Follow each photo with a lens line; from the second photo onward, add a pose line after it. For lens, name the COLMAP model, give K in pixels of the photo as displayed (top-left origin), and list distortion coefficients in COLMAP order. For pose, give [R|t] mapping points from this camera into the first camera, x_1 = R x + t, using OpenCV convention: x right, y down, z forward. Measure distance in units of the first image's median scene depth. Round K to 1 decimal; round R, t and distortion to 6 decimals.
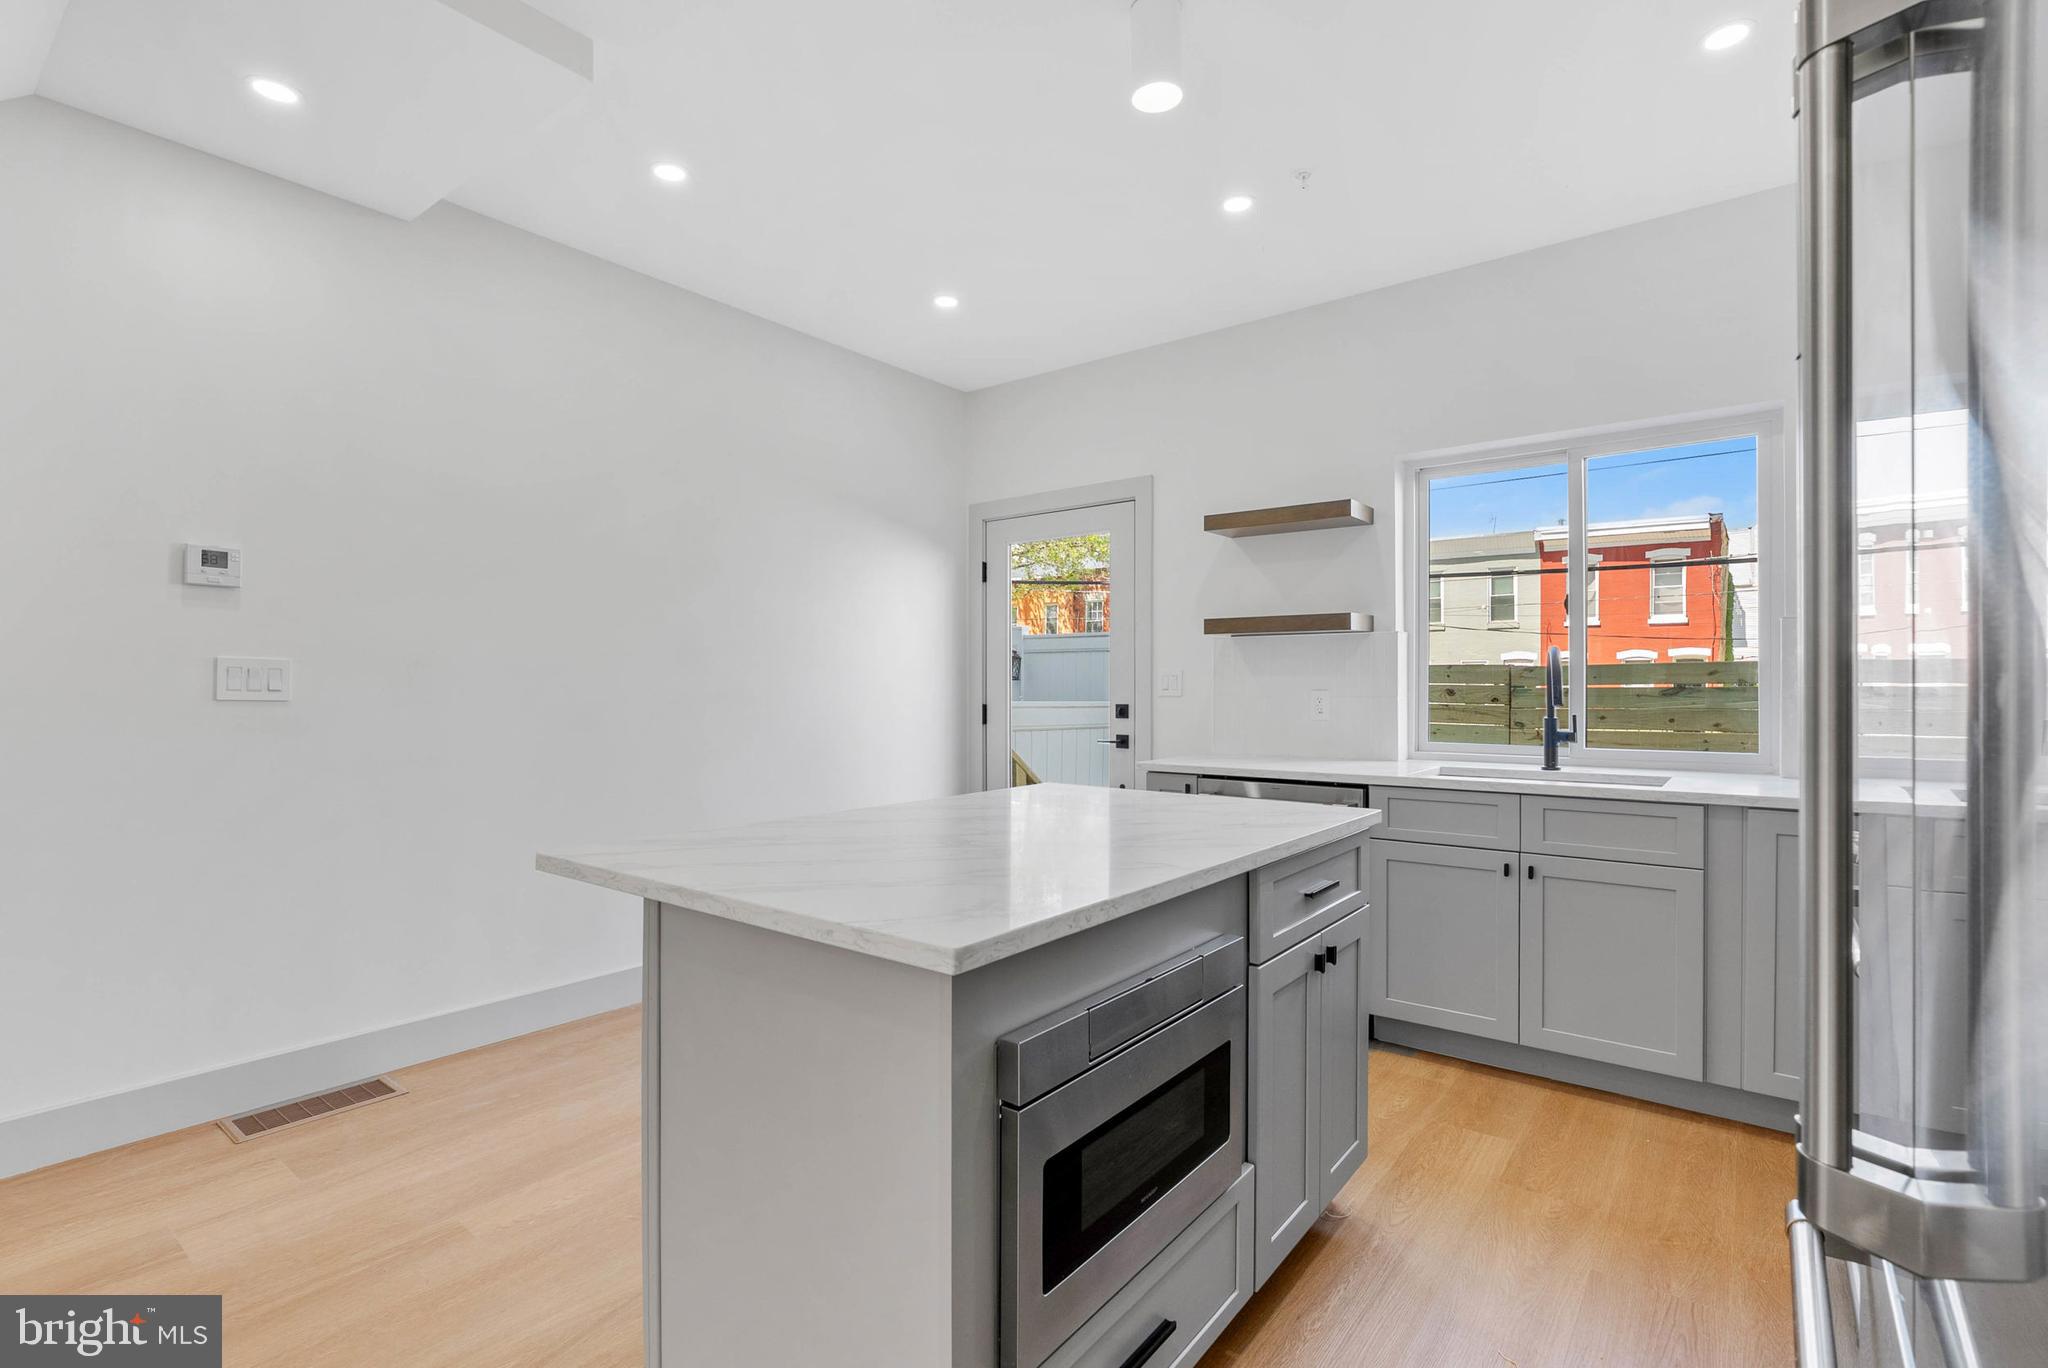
lens RADIAL K [[944.4, 0, 1028.1], [0, 944.4, 686.2], [0, 0, 1]] dist [-0.006295, 0.001242]
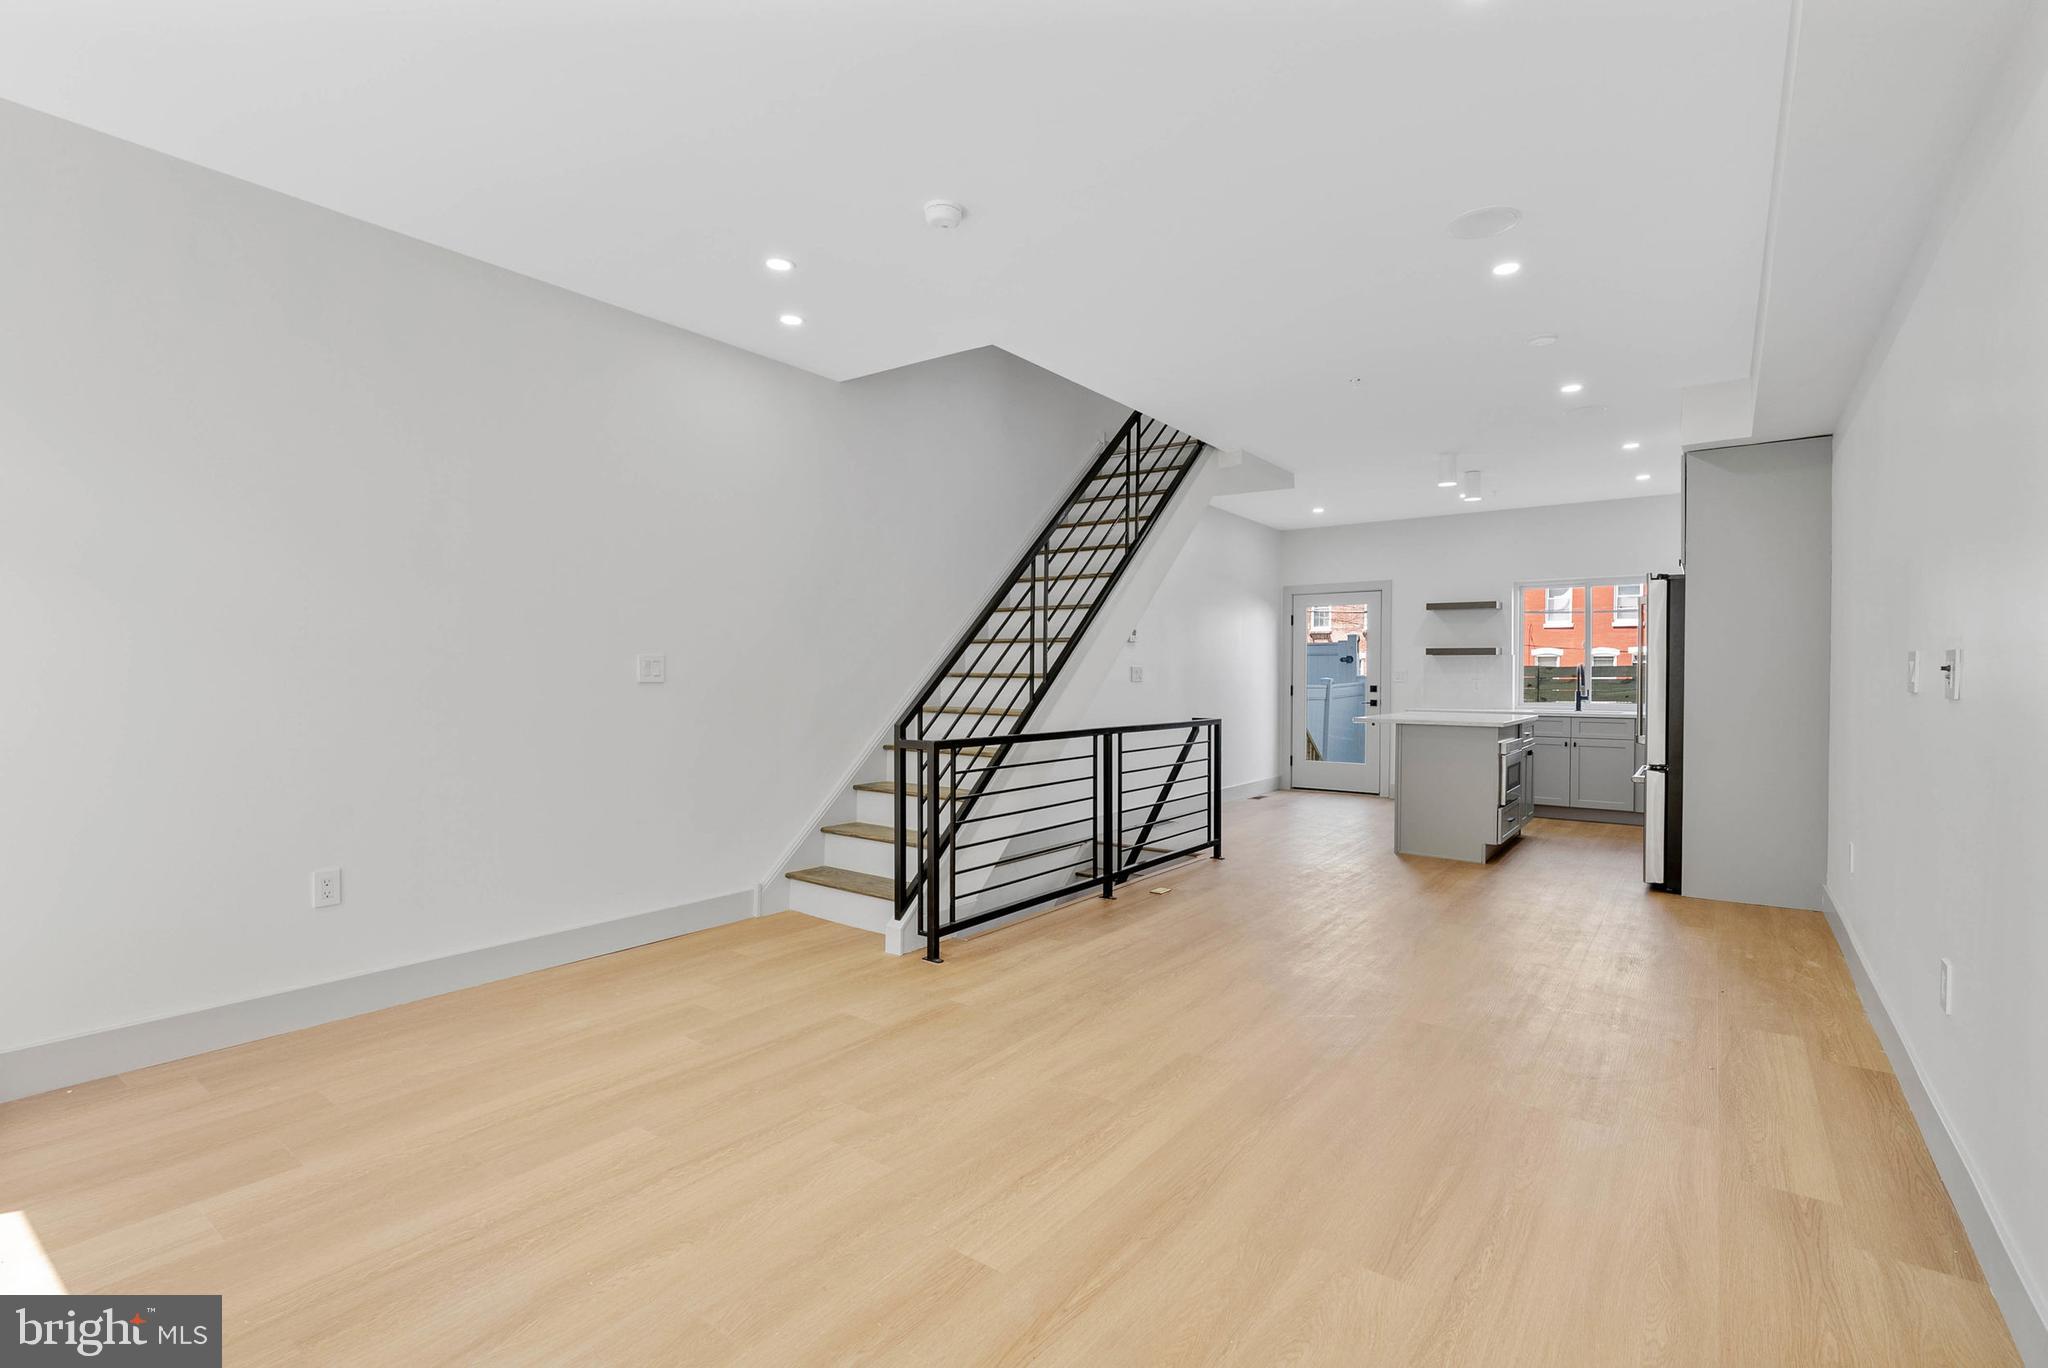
lens RADIAL K [[944.4, 0, 1029.0], [0, 944.4, 676.7], [0, 0, 1]] dist [-0.006295, 0.001242]
pose [[0.999560, 0.005160, 0.029195, -0.844656], [-0.005172, 0.999987, 0.000345, 0.002791], [-0.029193, -0.000496, 0.999574, -1.265069]]
